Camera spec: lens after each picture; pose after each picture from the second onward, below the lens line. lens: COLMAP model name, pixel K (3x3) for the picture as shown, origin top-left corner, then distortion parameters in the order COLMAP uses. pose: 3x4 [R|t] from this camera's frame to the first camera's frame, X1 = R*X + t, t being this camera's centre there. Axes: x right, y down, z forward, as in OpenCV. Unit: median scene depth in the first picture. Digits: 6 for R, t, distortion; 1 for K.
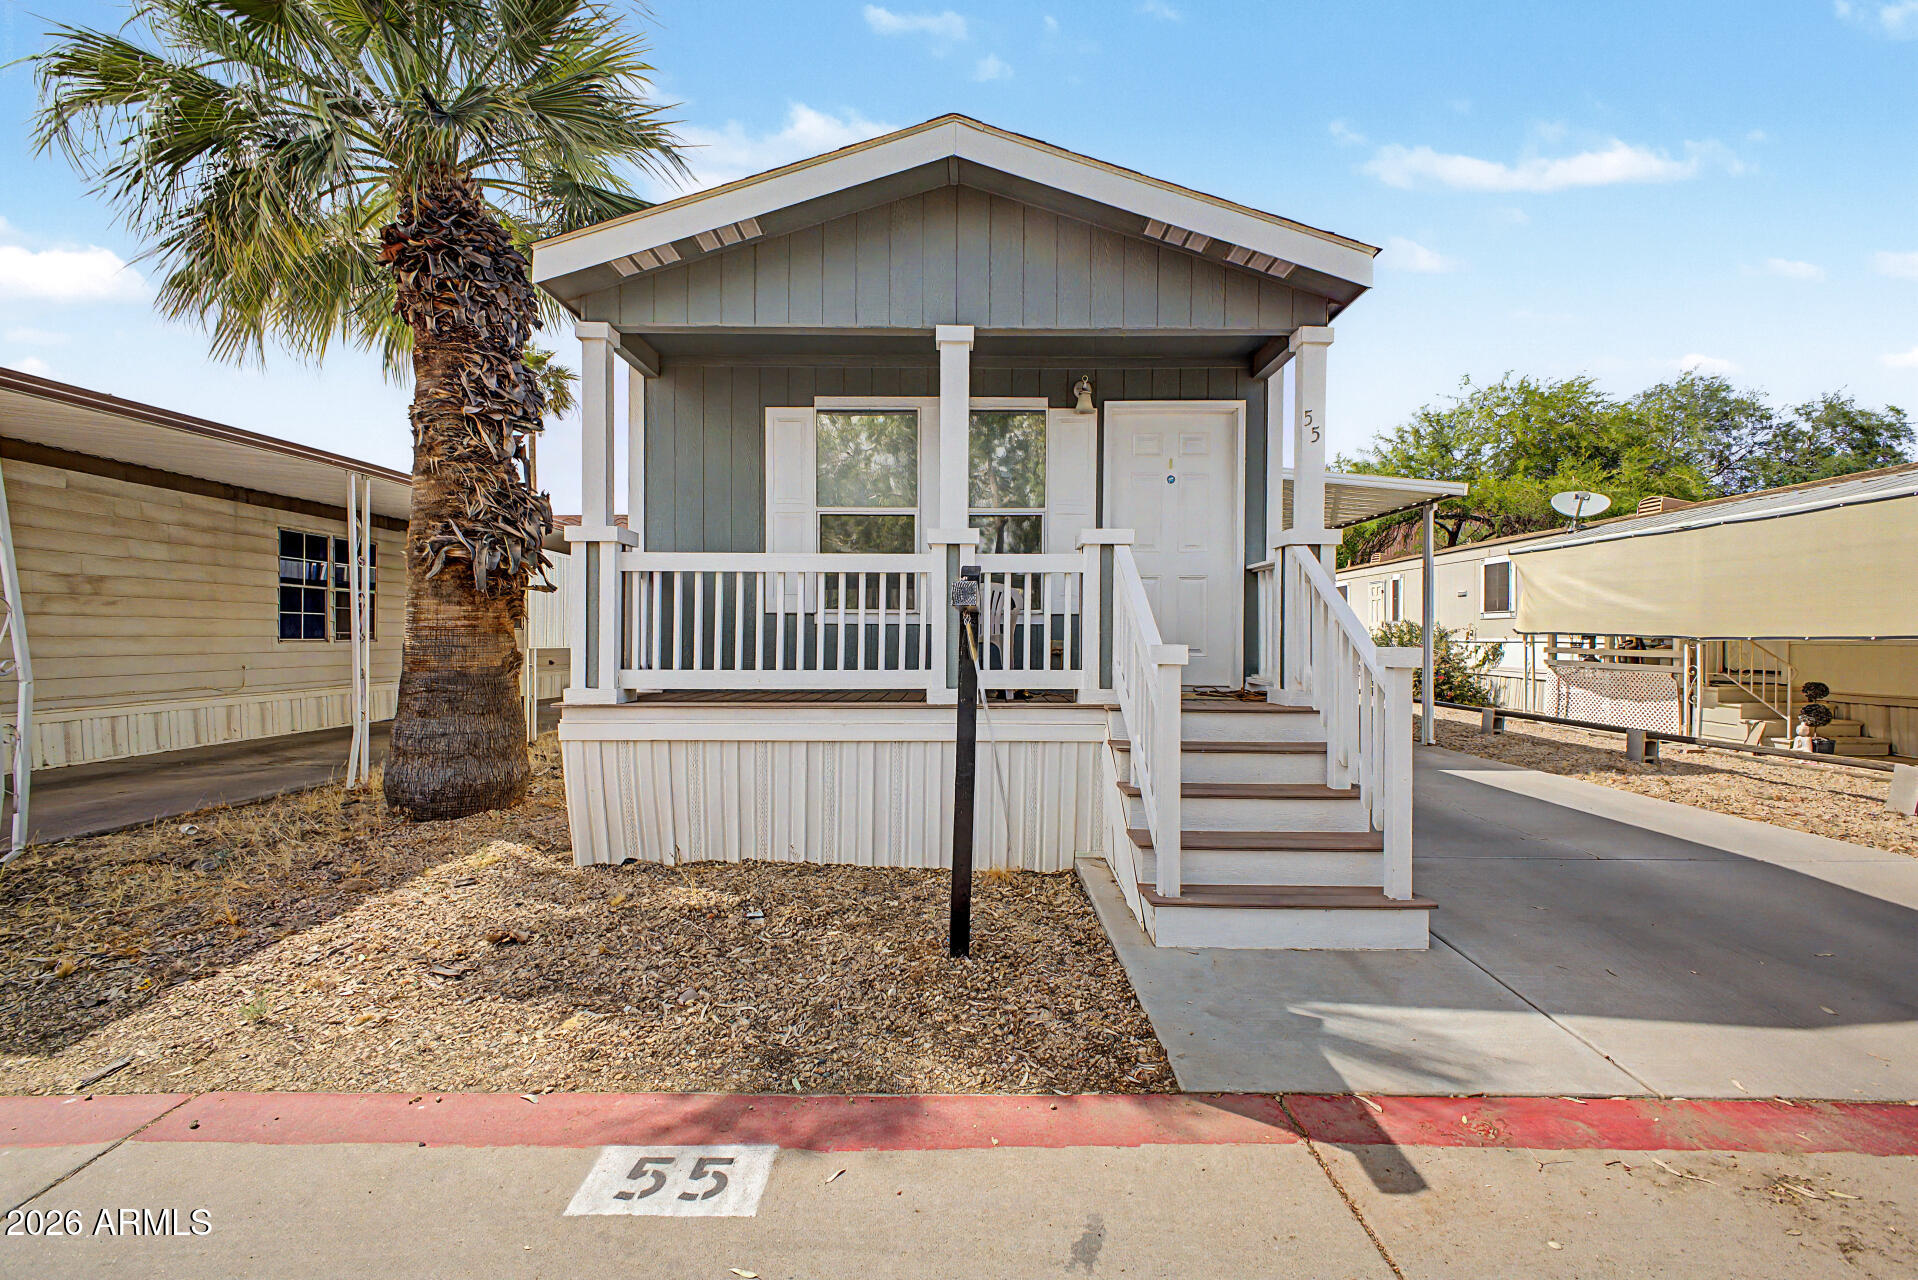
lens RADIAL K [[757.7, 0, 970.5], [0, 757.7, 641.2], [0, 0, 1]] dist [0.018997, -0.000652]
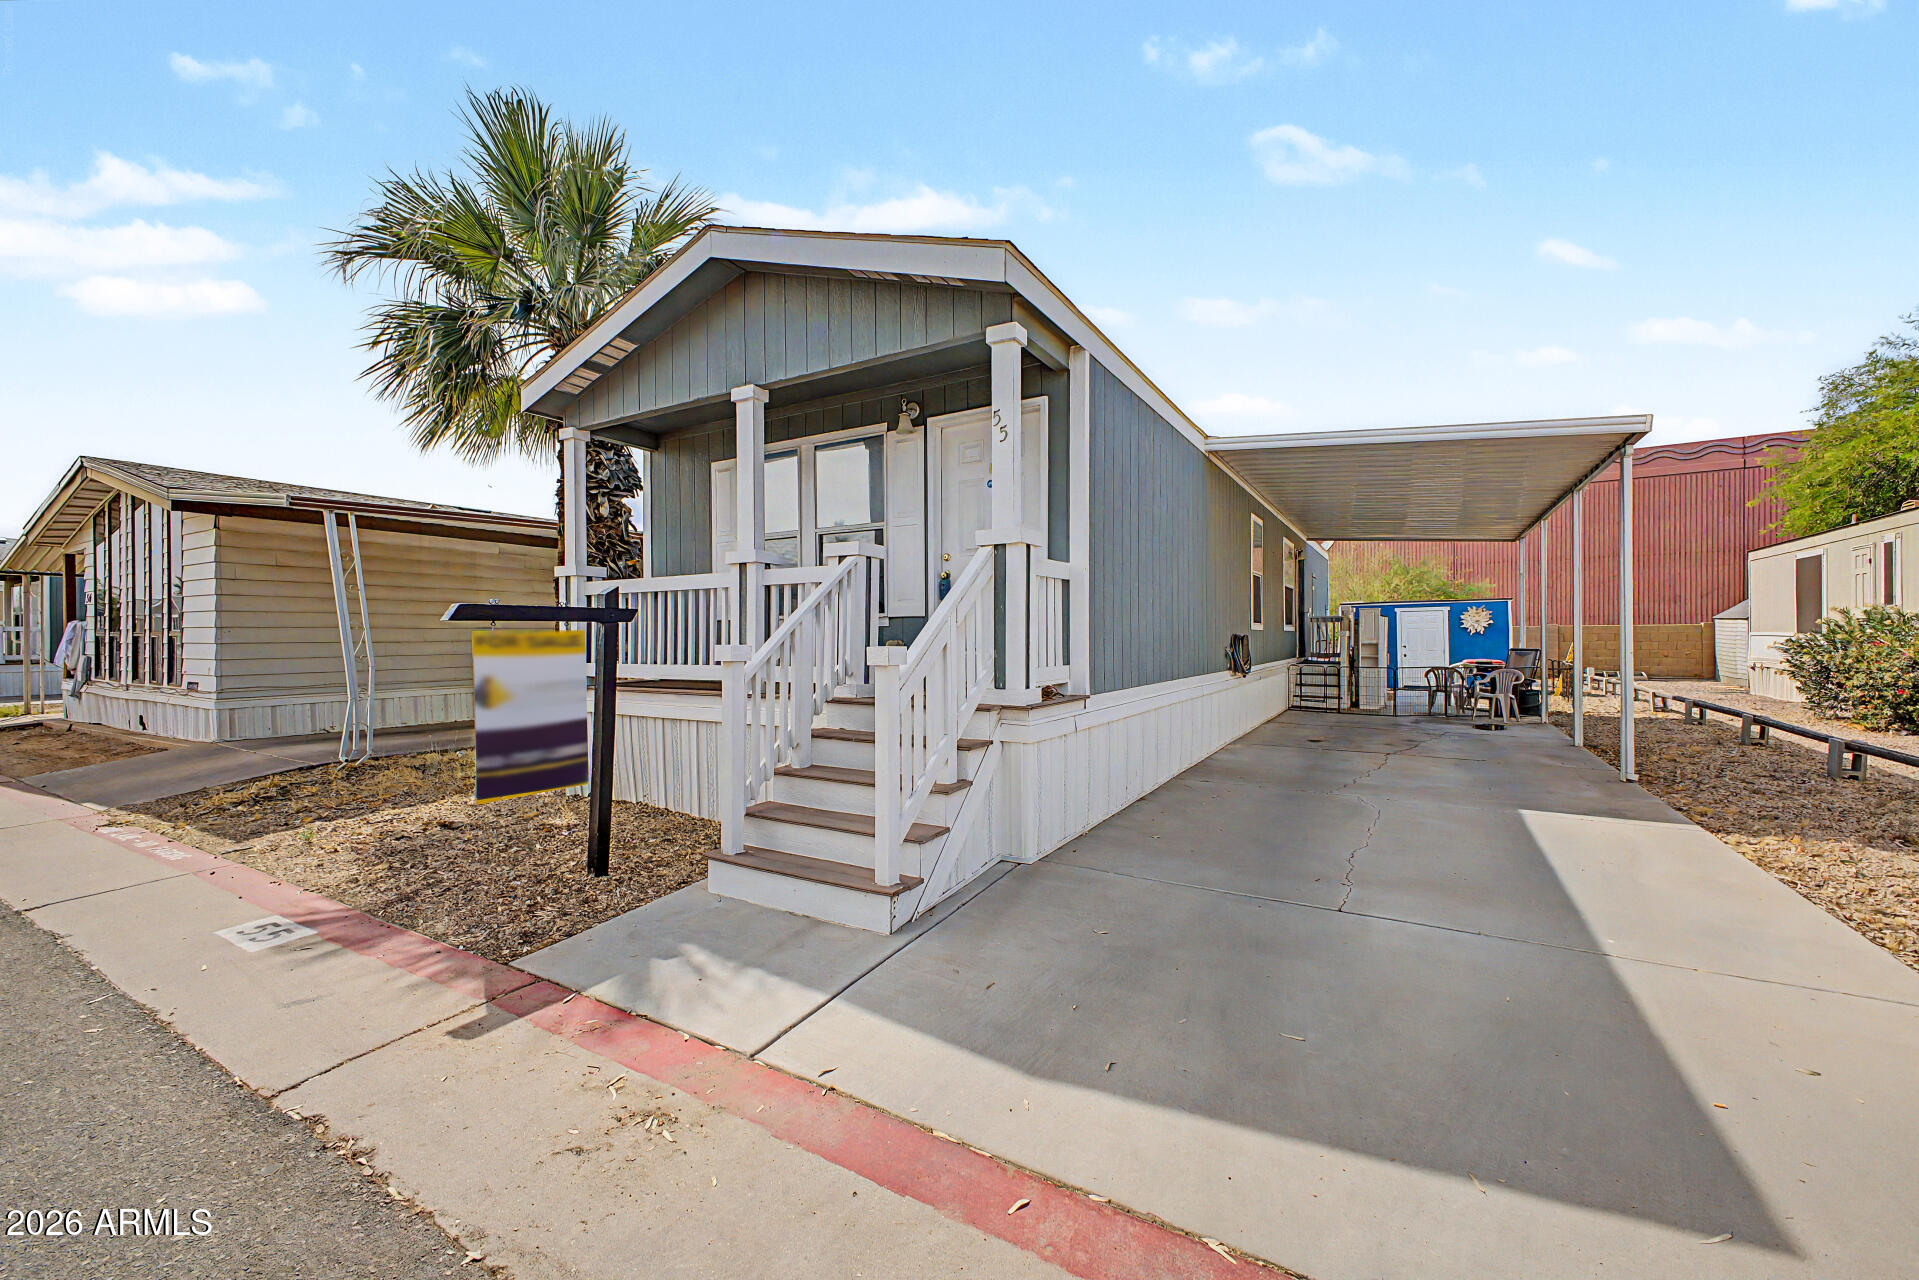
lens RADIAL K [[758.0, 0, 965.7], [0, 758.0, 638.8], [0, 0, 1]] dist [0.018997, -0.000652]
pose [[0.857336, -0.005240, -0.514731, 0.927284], [0.004191, 0.999986, -0.003200, 0.001515], [0.514741, 0.000586, 0.857346, 0.124075]]
